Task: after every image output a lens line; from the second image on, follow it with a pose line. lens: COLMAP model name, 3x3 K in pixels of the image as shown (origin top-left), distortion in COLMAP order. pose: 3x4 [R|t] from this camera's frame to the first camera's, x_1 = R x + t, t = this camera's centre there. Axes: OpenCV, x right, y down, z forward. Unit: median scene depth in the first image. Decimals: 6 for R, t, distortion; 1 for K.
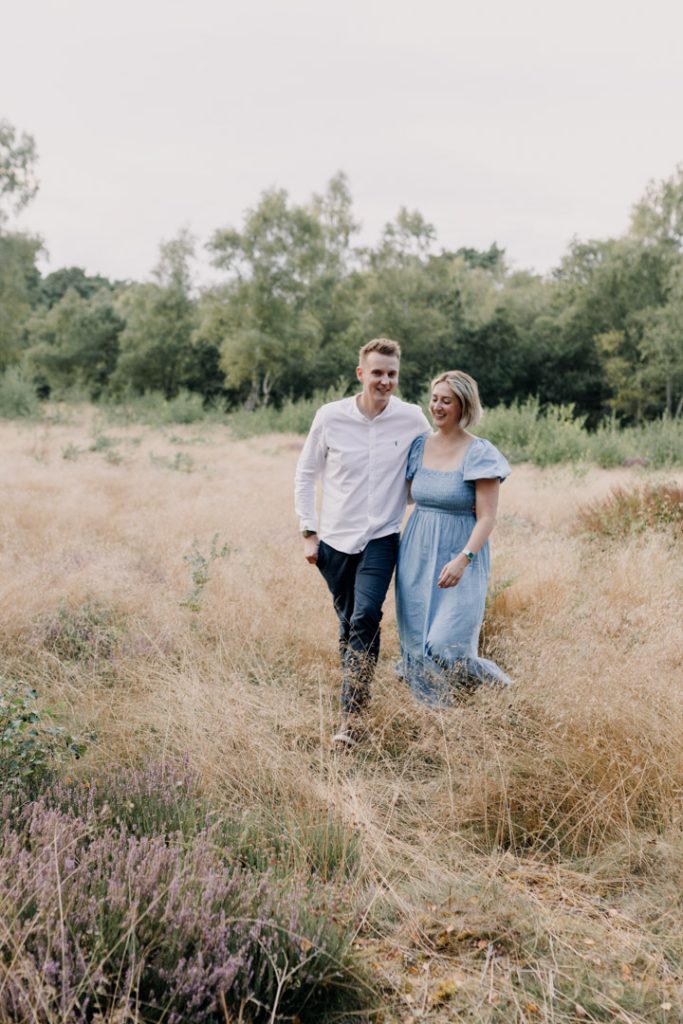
lens RADIAL K [[934.5, 0, 339.8], [0, 934.5, 531.0], [0, 0, 1]] dist [0.015674, -0.082682]
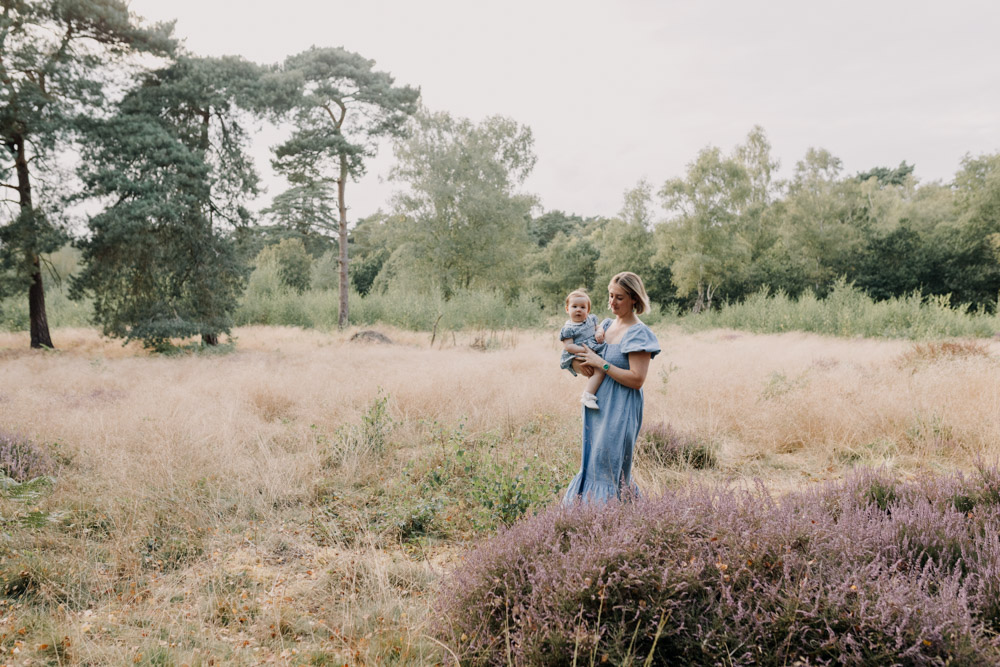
lens RADIAL K [[912.6, 0, 500.0], [0, 912.6, 333.5], [0, 0, 1]] dist [0.015674, -0.082682]
pose [[0.948849, -0.049093, -0.311889, 0.036798], [0.013627, 0.993285, -0.114892, 0.039413], [0.315435, 0.104765, 0.943146, -0.269469]]
